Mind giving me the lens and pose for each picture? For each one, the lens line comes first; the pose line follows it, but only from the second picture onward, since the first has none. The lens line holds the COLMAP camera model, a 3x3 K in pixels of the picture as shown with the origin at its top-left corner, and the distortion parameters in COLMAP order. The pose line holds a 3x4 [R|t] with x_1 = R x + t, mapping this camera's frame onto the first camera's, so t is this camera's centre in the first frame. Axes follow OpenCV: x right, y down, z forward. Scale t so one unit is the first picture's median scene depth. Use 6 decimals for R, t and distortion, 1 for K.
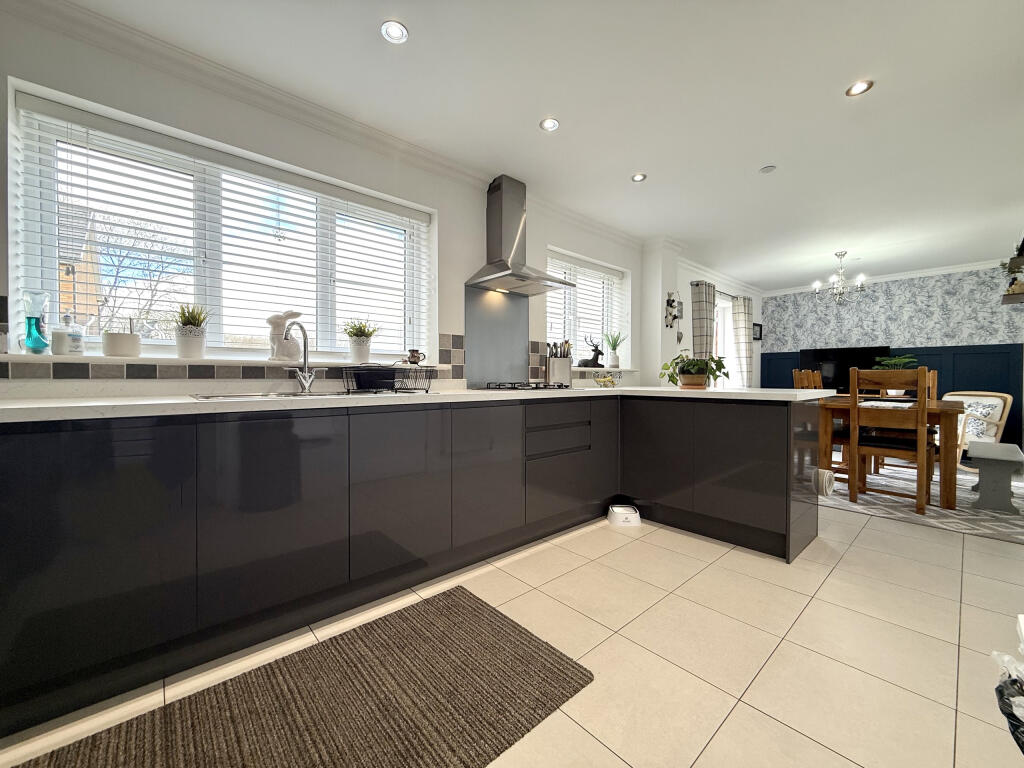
lens RADIAL K [[409.9, 0, 503.4], [0, 409.9, 382.3], [0, 0, 1]] dist [0.002145, 0.000211]
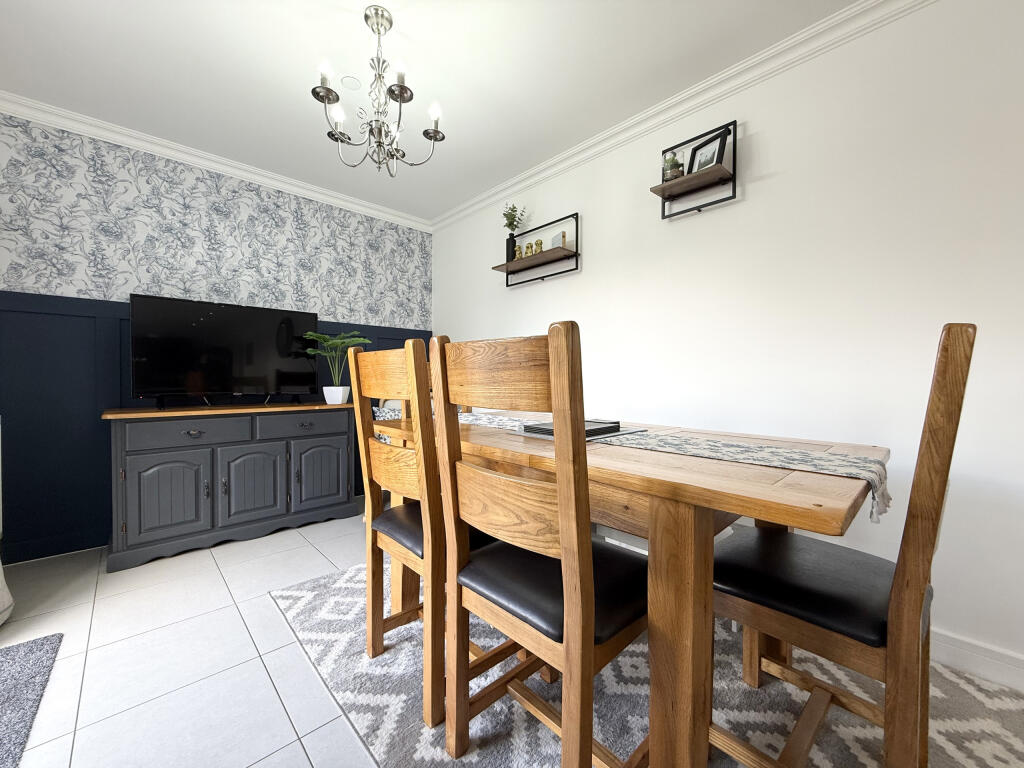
lens RADIAL K [[409.9, 0, 503.4], [0, 409.9, 382.3], [0, 0, 1]] dist [0.002145, 0.000211]
pose [[-0.035000, -0.007163, 0.999362, 0.211702], [0.008935, 0.999932, 0.007480, 0.000403], [-0.999347, 0.009191, -0.034933, 0.419276]]
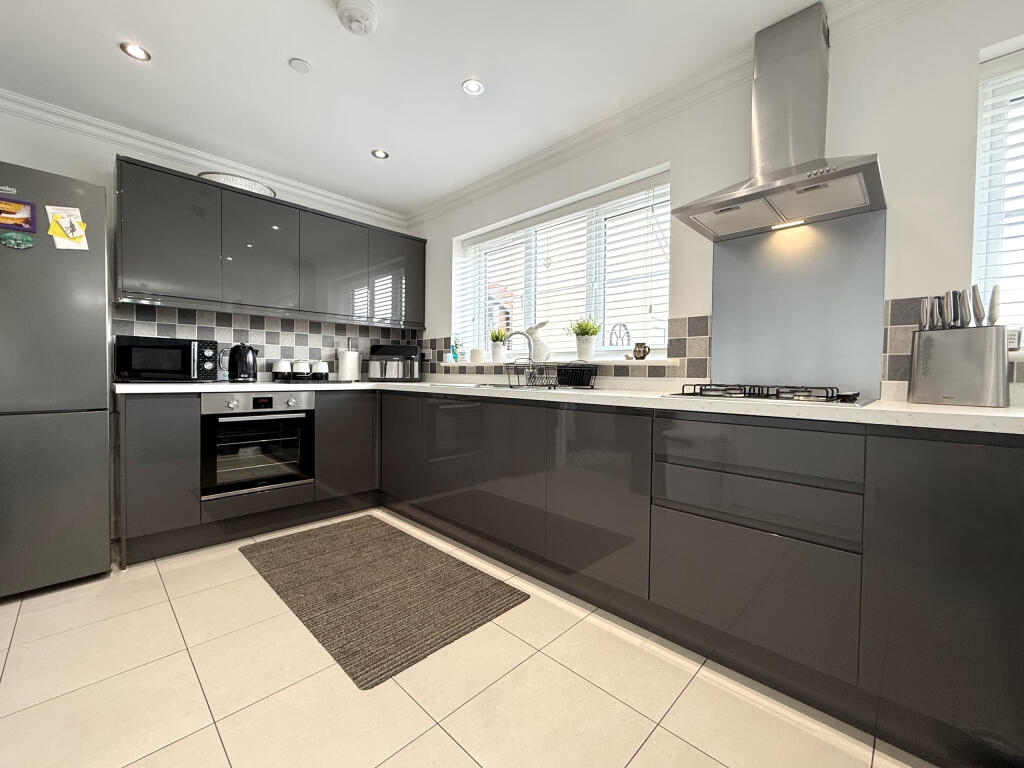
lens RADIAL K [[409.9, 0, 503.4], [0, 409.9, 382.3], [0, 0, 1]] dist [0.002145, 0.000211]
pose [[0.079130, 0.020498, -0.996654, 0.779779], [-0.024873, 0.999518, 0.018582, -0.007694], [0.996554, 0.023319, 0.079602, 0.818111]]
